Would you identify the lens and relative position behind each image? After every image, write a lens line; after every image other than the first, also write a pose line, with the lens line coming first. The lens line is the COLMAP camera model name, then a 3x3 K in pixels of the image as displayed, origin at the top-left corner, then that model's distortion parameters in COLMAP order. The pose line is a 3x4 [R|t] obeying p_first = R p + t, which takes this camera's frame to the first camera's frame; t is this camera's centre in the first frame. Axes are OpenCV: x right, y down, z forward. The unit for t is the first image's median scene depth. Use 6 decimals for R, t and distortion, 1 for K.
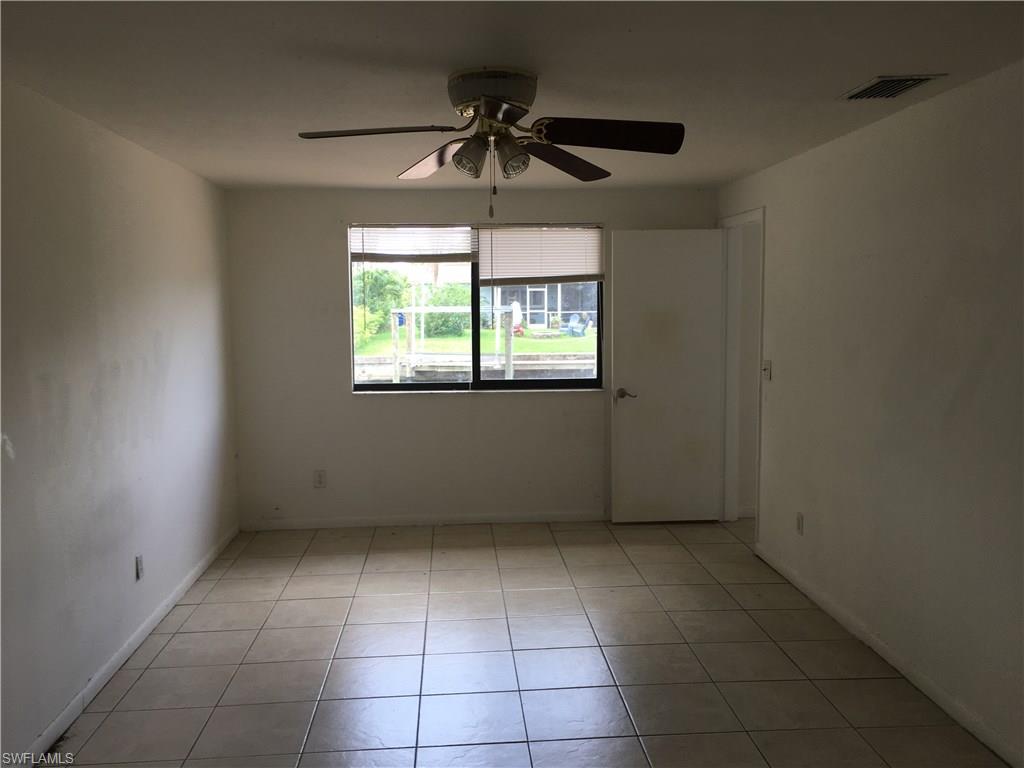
lens RADIAL K [[867.8, 0, 512.5], [0, 867.8, 381.5], [0, 0, 1]] dist [0.038133, -0.040890]
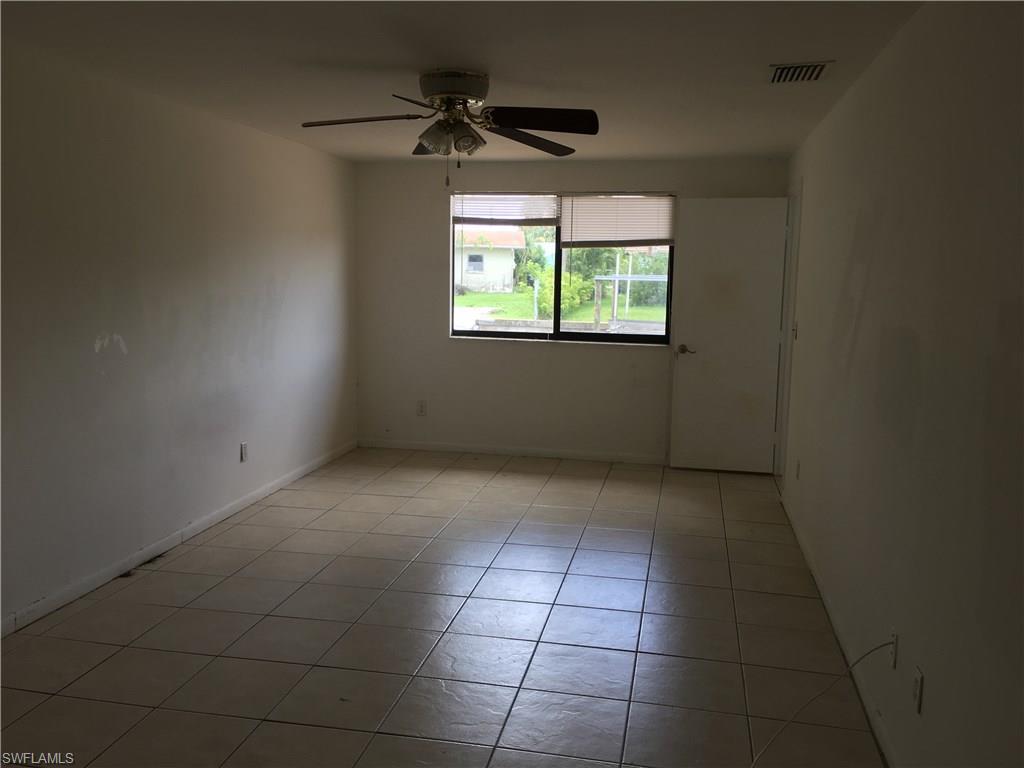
lens RADIAL K [[867.8, 0, 512.7], [0, 867.8, 386.7], [0, 0, 1]] dist [0.038133, -0.040890]
pose [[0.963273, 0.063172, -0.260986, 0.207791], [-0.052633, 0.997499, 0.047181, 0.020332], [0.263313, -0.031711, 0.964189, -0.110361]]
